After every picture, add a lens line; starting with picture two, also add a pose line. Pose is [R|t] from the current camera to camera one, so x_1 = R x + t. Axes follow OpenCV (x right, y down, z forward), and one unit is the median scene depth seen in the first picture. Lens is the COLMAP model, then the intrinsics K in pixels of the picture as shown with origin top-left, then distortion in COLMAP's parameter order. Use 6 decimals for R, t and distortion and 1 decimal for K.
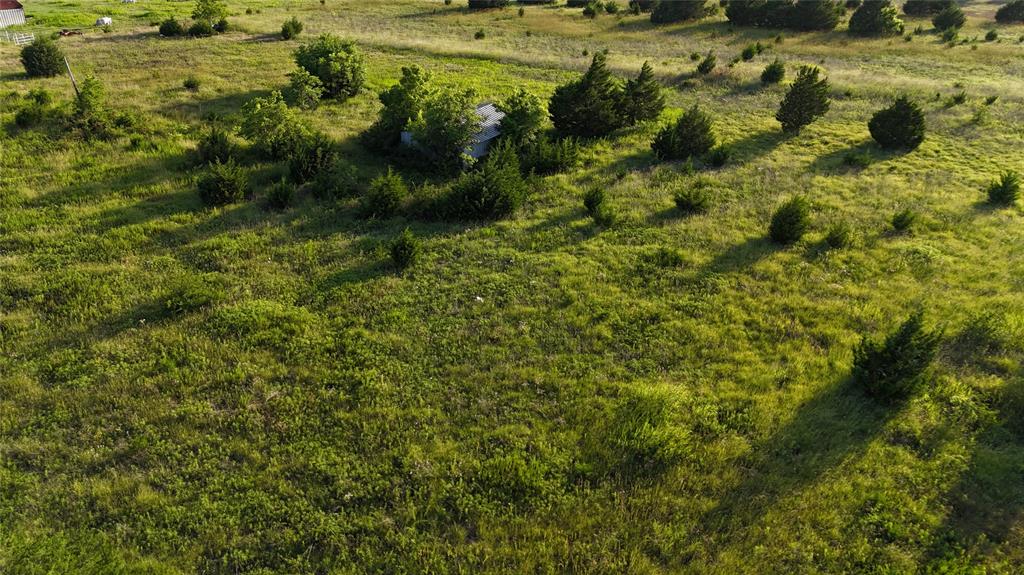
lens RADIAL K [[717.2, 0, 512.0], [0, 717.2, 287.5], [0, 0, 1]] dist [0.055858, -0.076892]
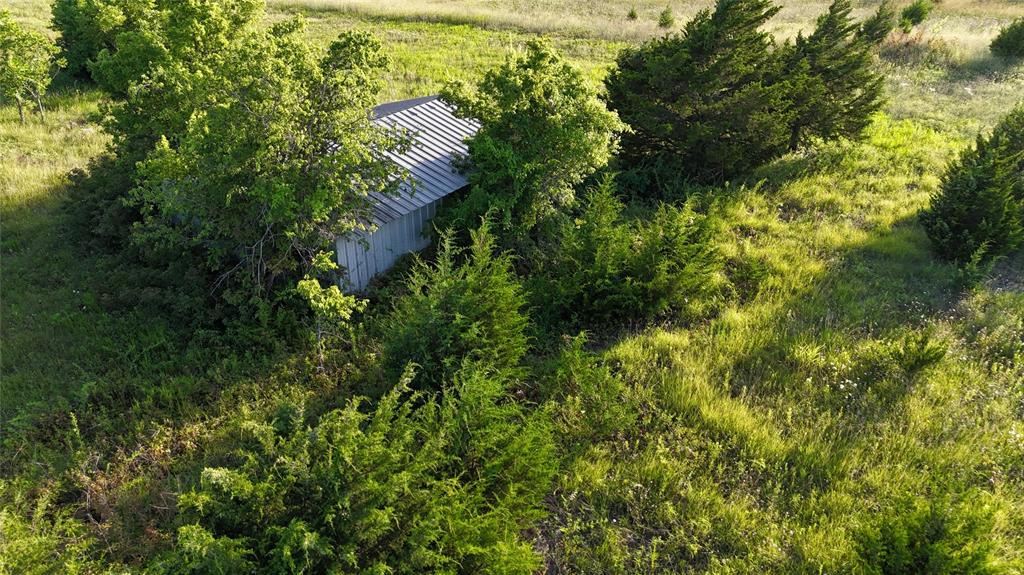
lens RADIAL K [[717.2, 0, 512.0], [0, 717.2, 287.5], [0, 0, 1]] dist [0.055858, -0.076892]
pose [[0.999999, -0.001615, 0.000612, 0.004178], [0.001617, 0.999990, -0.004160, -0.168330], [-0.000605, 0.004160, 0.999991, 0.684113]]
